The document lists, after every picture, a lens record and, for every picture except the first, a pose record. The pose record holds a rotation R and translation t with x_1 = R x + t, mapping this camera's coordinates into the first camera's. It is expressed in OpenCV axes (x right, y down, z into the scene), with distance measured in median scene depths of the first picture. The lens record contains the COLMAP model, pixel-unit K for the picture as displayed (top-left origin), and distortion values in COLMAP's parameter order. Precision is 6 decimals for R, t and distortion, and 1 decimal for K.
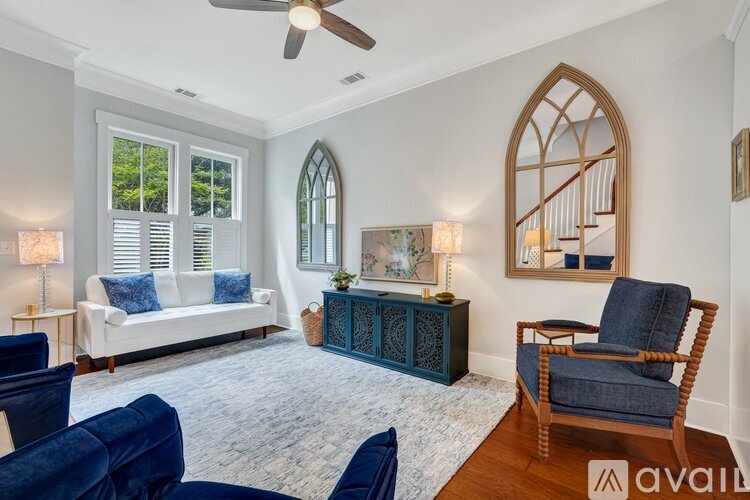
lens RADIAL K [[338.1, 0, 372.6], [0, 338.1, 250.8], [0, 0, 1]] dist [-0.004888, 0.000092]
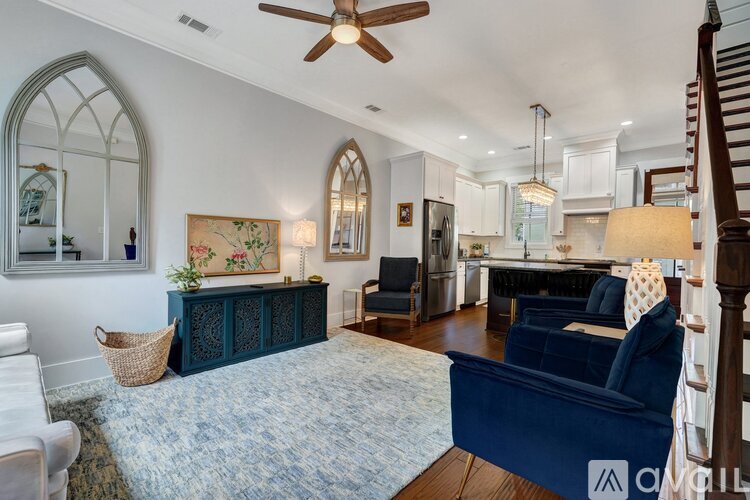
lens RADIAL K [[338.1, 0, 375.2], [0, 338.1, 251.0], [0, 0, 1]] dist [-0.004888, 0.000092]
pose [[0.049396, -0.020913, 0.998560, -0.951891], [-0.014978, 0.999653, 0.021677, -0.003512], [-0.998667, -0.016027, 0.049066, 0.608695]]
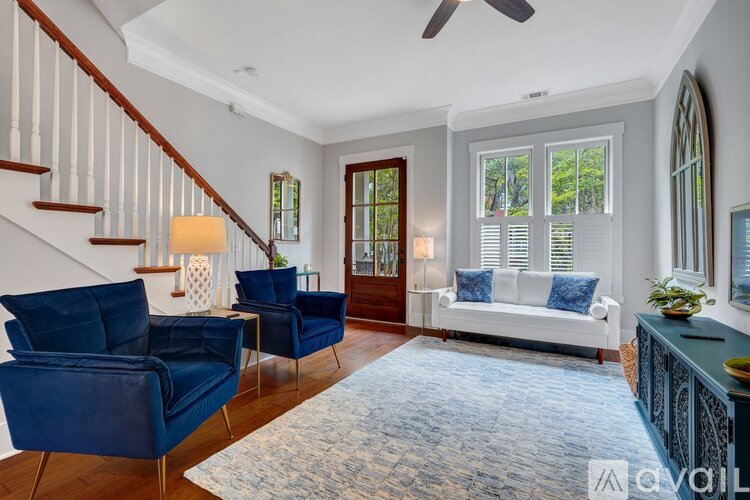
lens RADIAL K [[338.1, 0, 370.9], [0, 338.1, 245.3], [0, 0, 1]] dist [-0.004888, 0.000092]
pose [[0.167232, -0.014406, -0.985812, 0.448546], [-0.009004, 0.999829, -0.016138, 0.005335], [0.985876, 0.011575, 0.167074, 0.438377]]
